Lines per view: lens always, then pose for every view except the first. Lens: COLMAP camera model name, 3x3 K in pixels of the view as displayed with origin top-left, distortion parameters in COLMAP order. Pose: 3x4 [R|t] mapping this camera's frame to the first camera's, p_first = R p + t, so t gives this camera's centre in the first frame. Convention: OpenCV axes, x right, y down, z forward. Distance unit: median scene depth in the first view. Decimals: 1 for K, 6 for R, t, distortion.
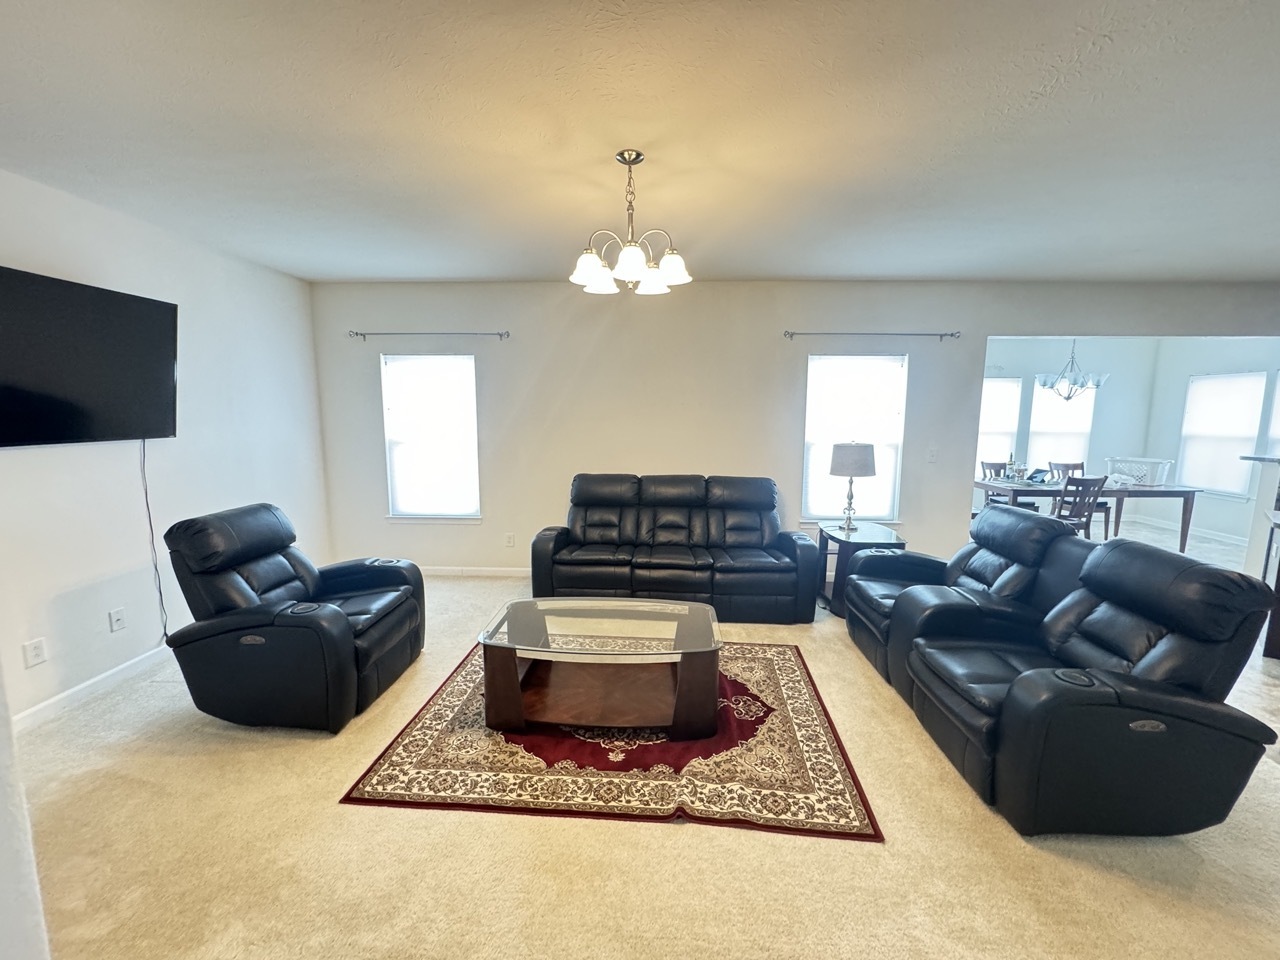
lens RADIAL K [[509.9, 0, 637.4], [0, 509.9, 479.6], [0, 0, 1]] dist [-0.001868, 0.000588]
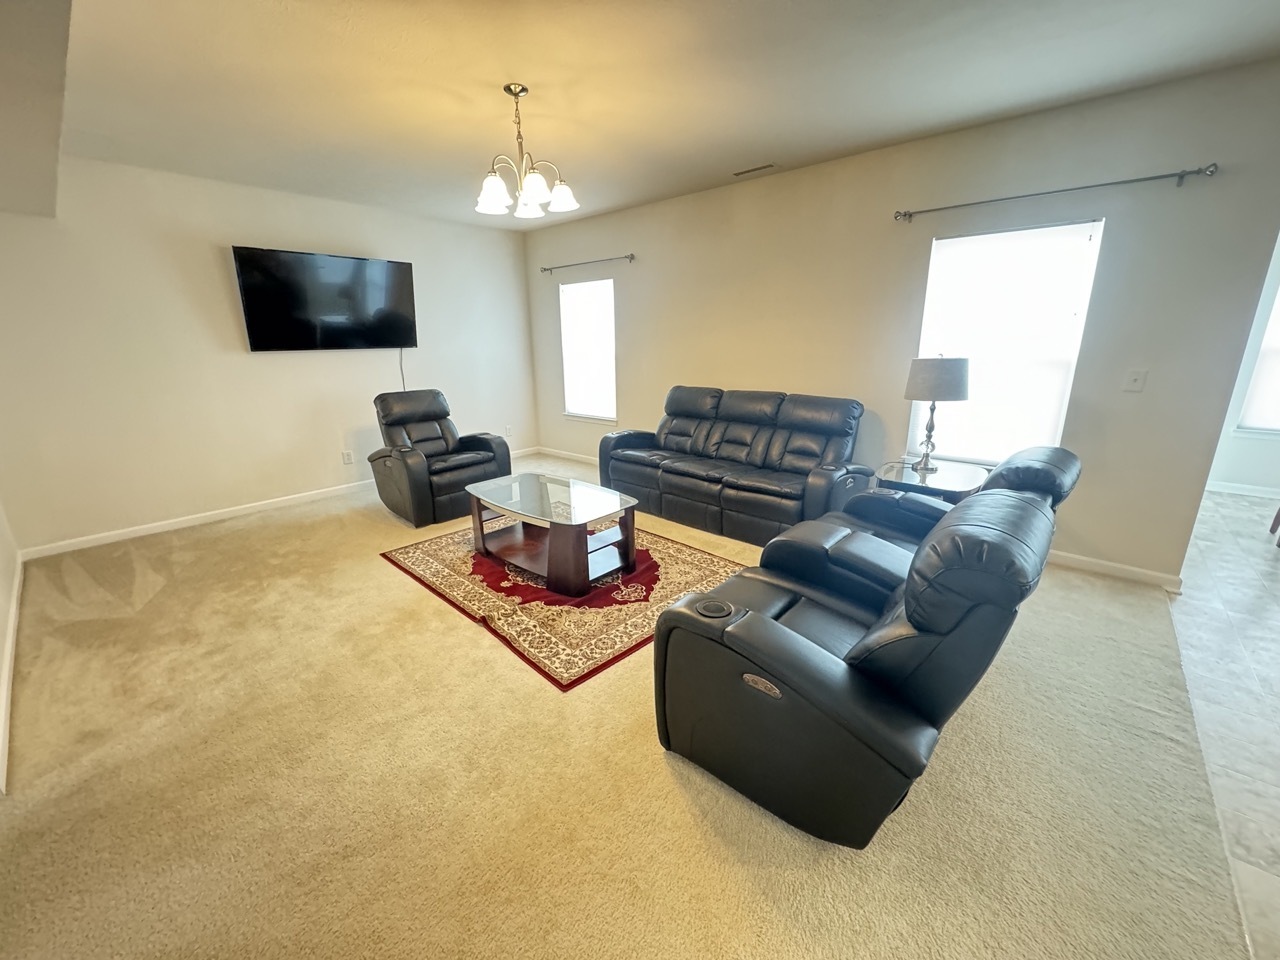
lens RADIAL K [[509.9, 0, 637.4], [0, 509.9, 479.6], [0, 0, 1]] dist [-0.001868, 0.000588]
pose [[0.770632, 0.156064, -0.617876, 0.781447], [-0.068588, 0.984230, 0.163054, 0.021605], [0.633579, -0.083275, 0.769183, 0.158635]]
